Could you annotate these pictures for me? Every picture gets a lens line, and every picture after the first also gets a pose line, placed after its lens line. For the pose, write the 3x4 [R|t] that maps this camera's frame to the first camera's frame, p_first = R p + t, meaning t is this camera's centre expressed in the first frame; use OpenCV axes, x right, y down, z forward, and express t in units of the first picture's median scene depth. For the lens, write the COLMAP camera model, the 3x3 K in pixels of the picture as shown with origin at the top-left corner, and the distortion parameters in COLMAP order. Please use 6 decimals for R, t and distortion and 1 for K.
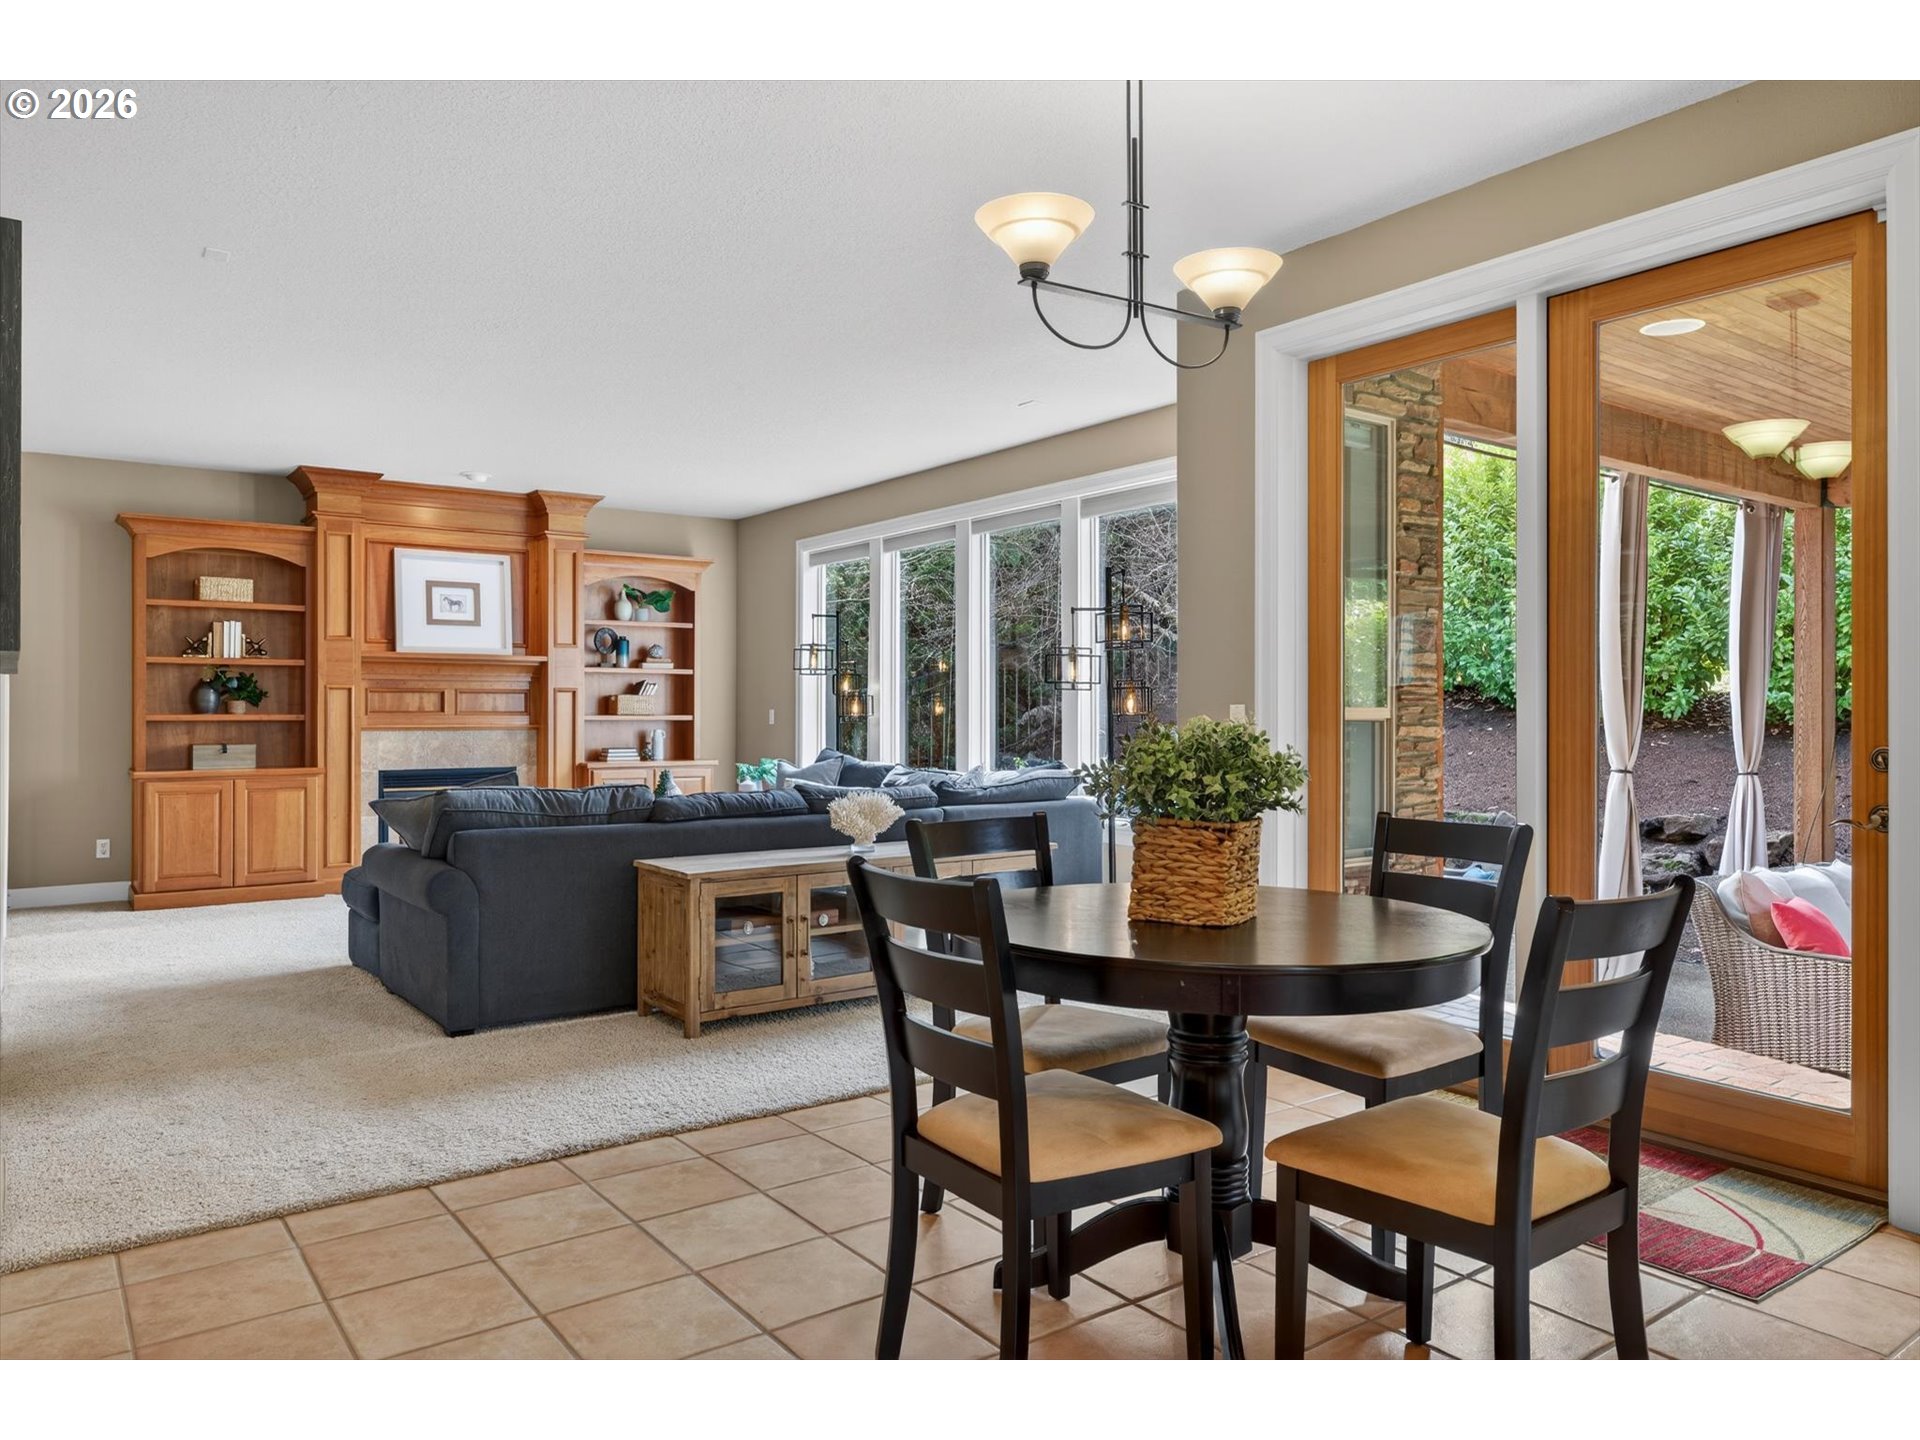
lens RADIAL K [[1243.4, 0, 966.5], [0, 1243.4, 711.4], [0, 0, 1]] dist [0.004524, -0.000924]
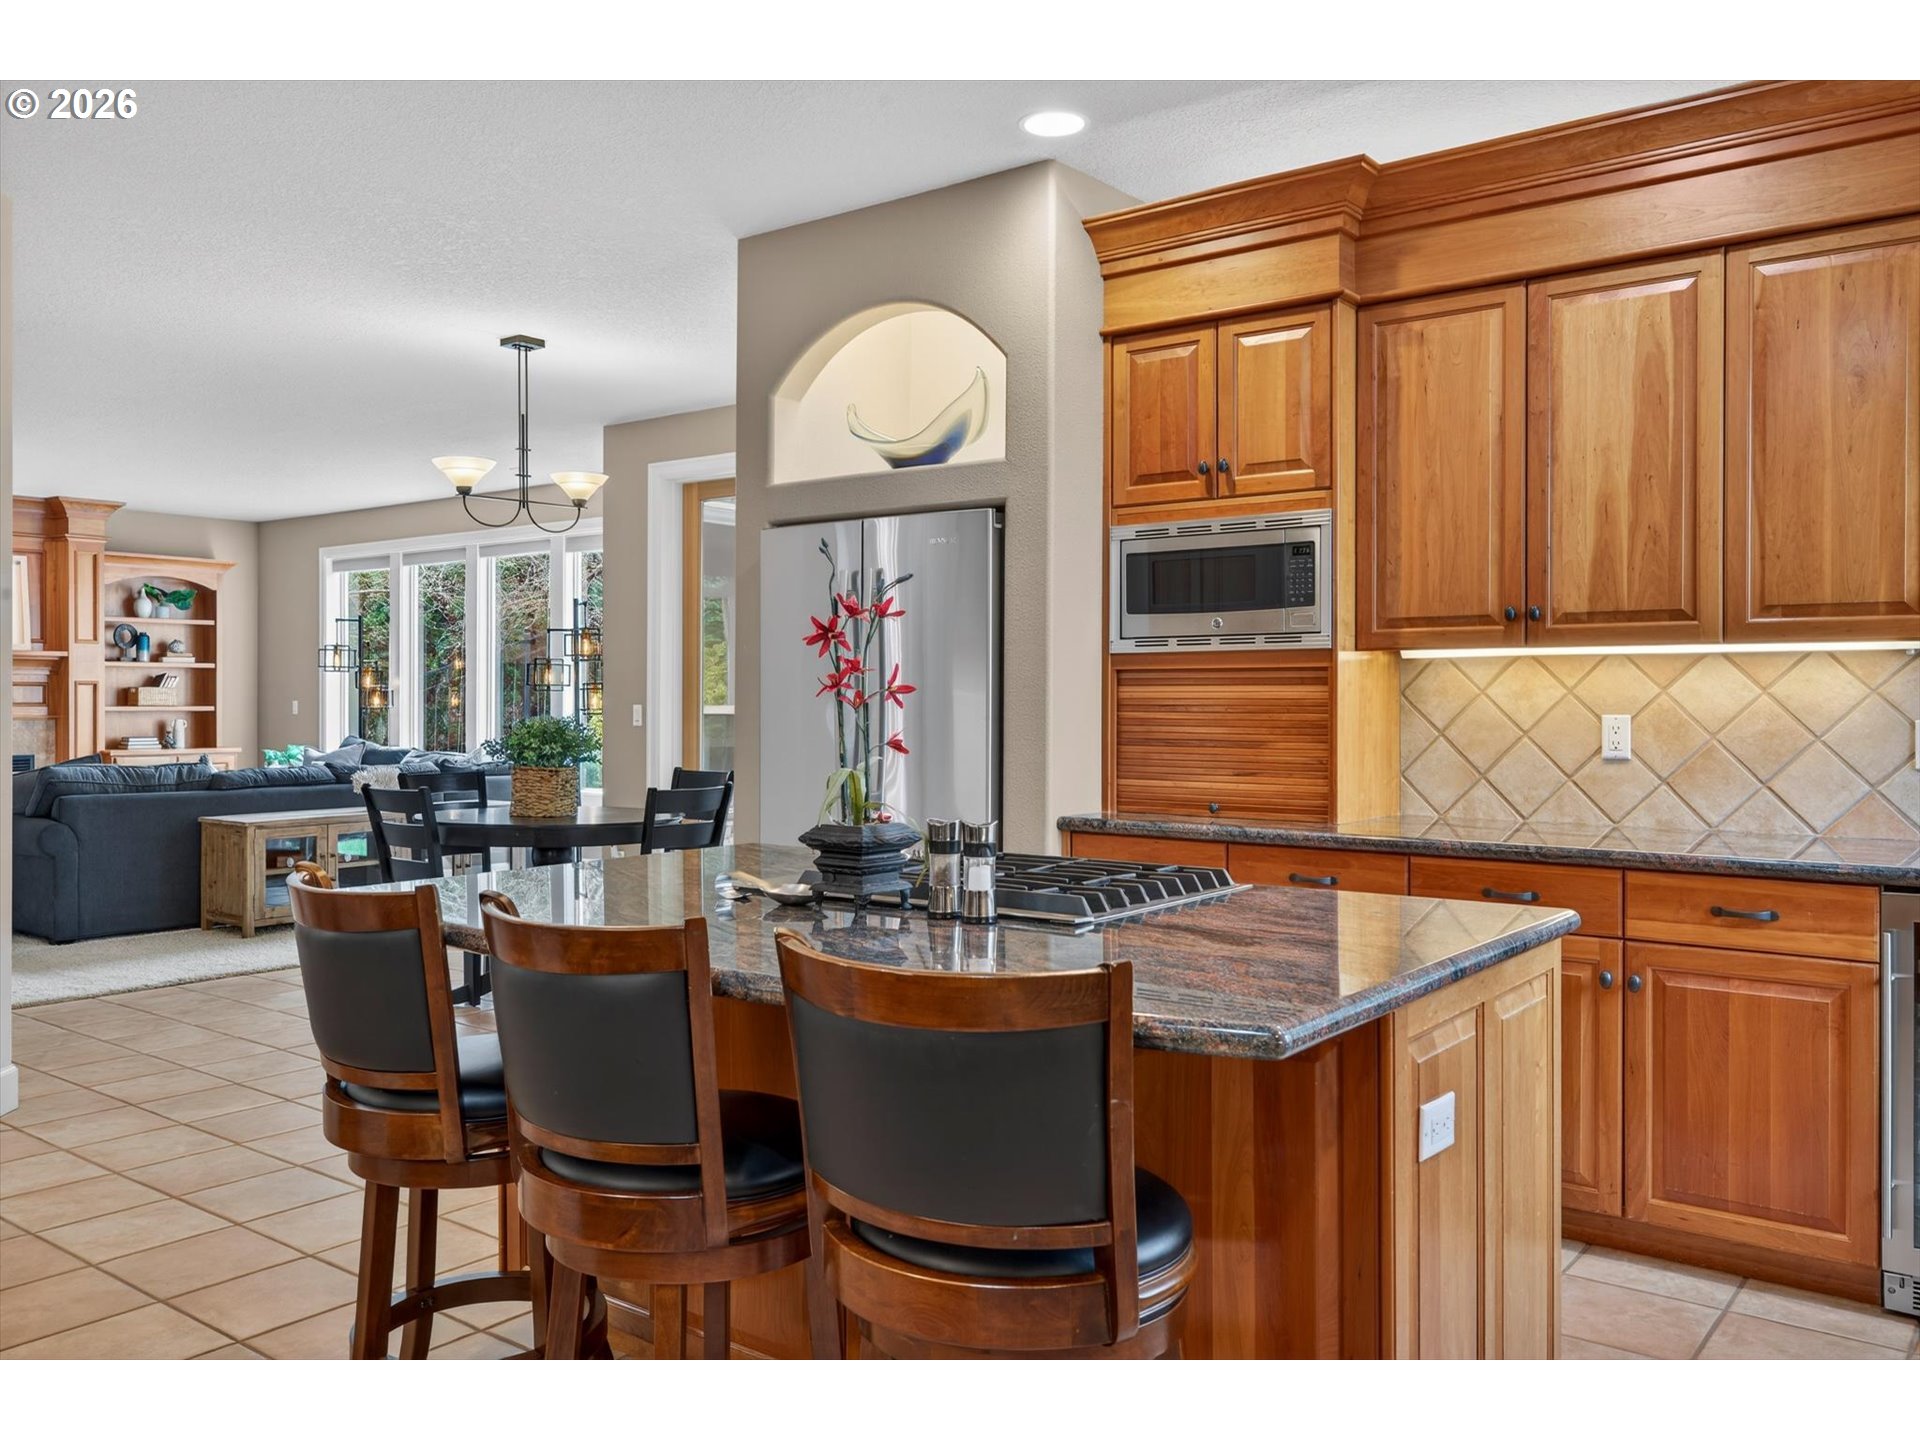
lens RADIAL K [[1473.9, 0, 960.0], [0, 1473.9, 720.0], [0, 0, 1]] dist [0.042198, -0.050792]
pose [[0.961304, -0.001283, 0.275488, 0.052843], [-0.003688, 0.999840, 0.017525, -0.011376], [-0.275467, -0.017863, 0.961145, -0.477310]]
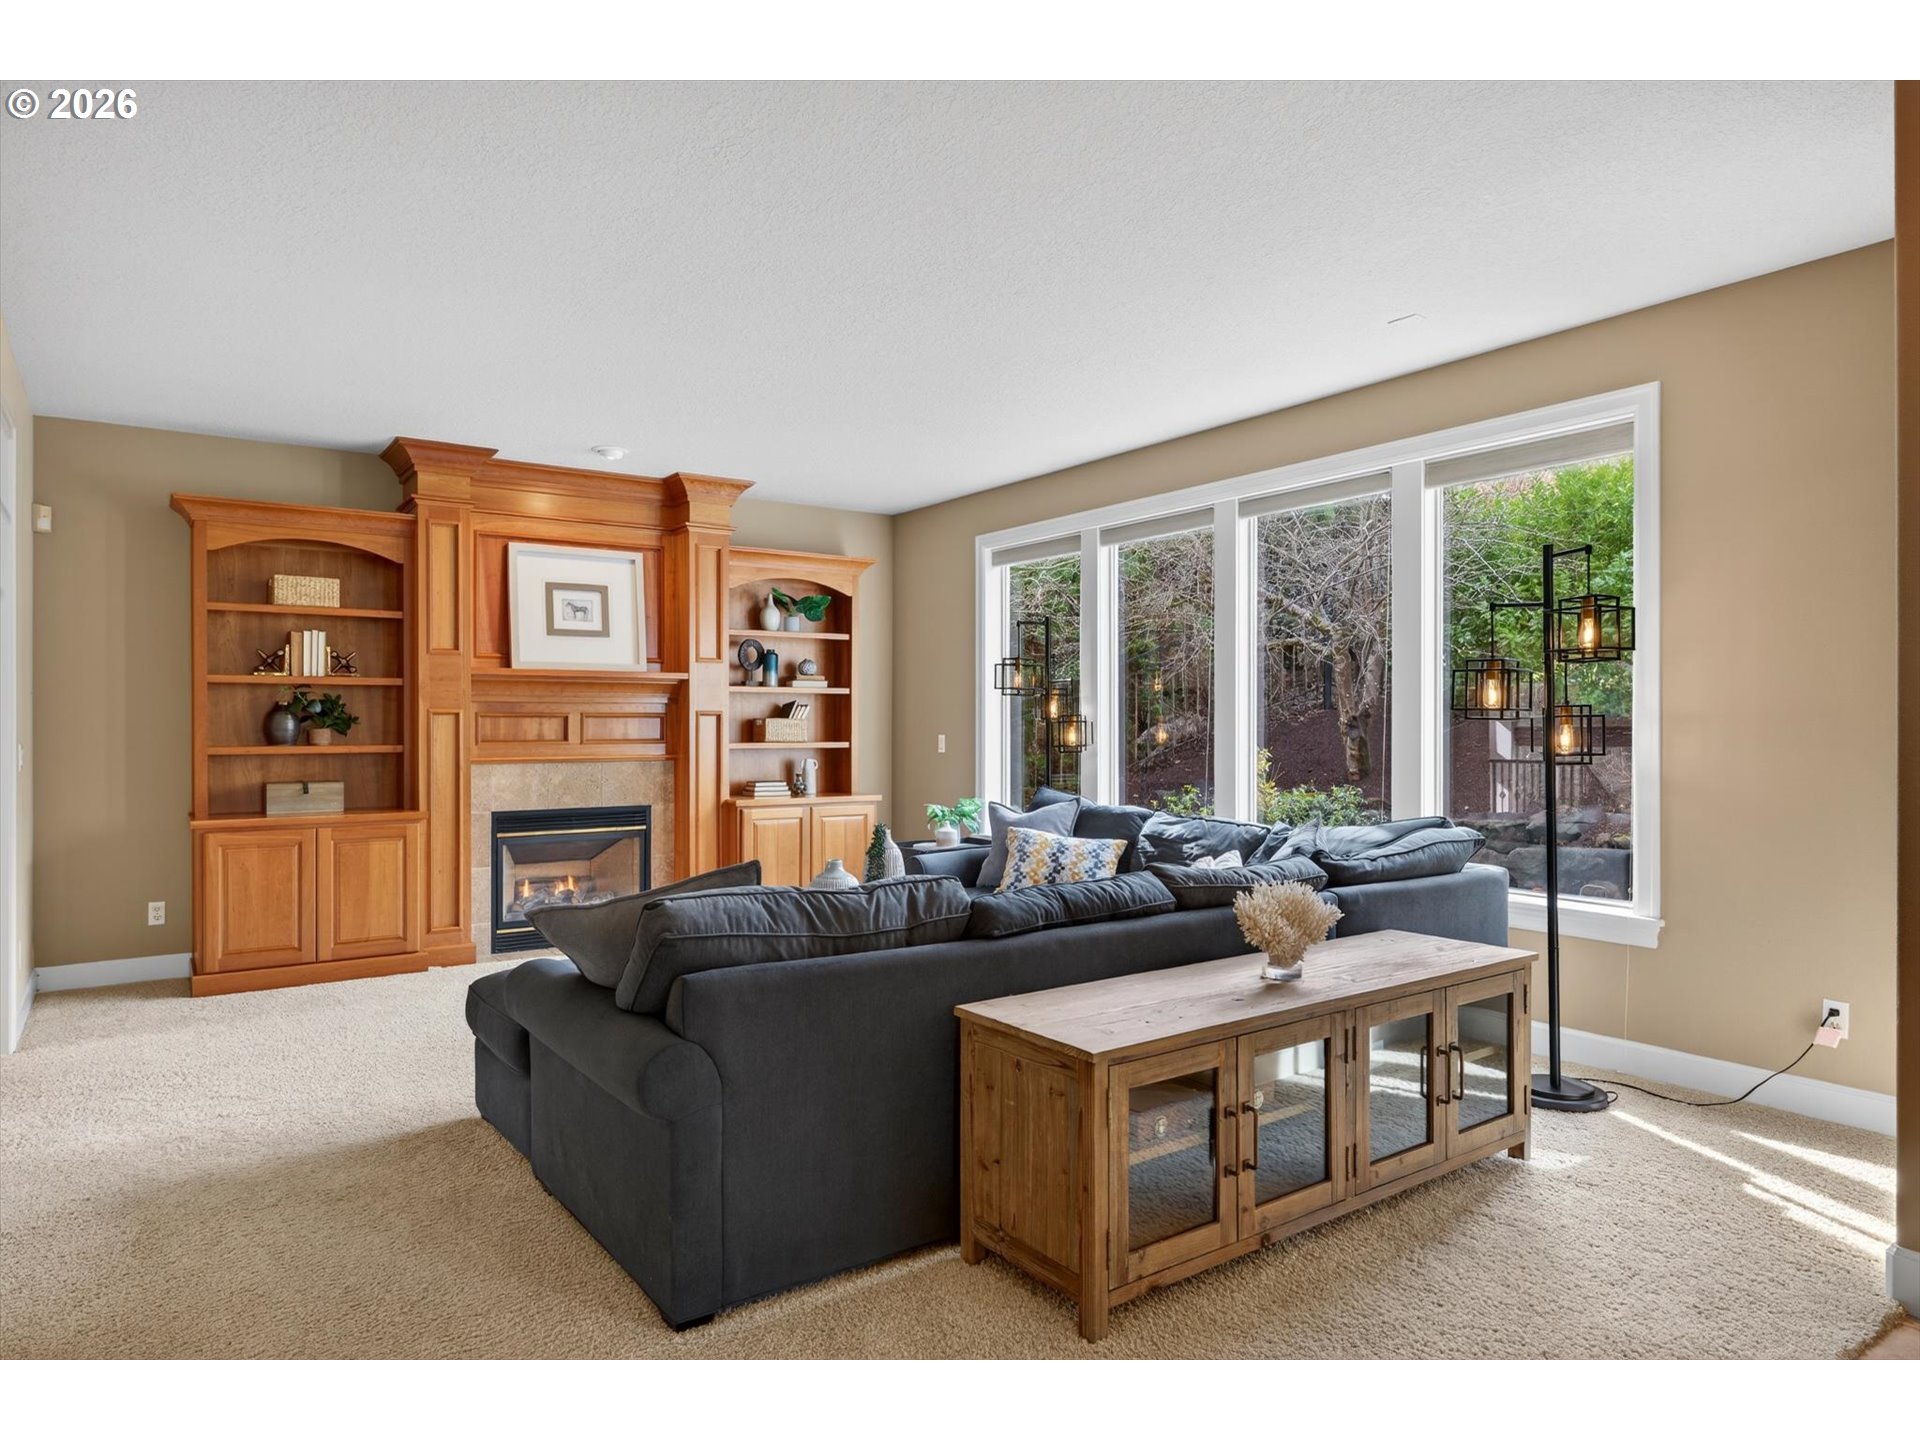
lens RADIAL K [[1117.3, 0, 962.3], [0, 1117.3, 728.0], [0, 0, 1]] dist [-0.004961, 0.001038]
pose [[0.999898, -0.001657, -0.014192, -0.152676], [0.001724, 0.999987, 0.004728, -0.011468], [0.014184, -0.004752, 0.999888, 0.270671]]
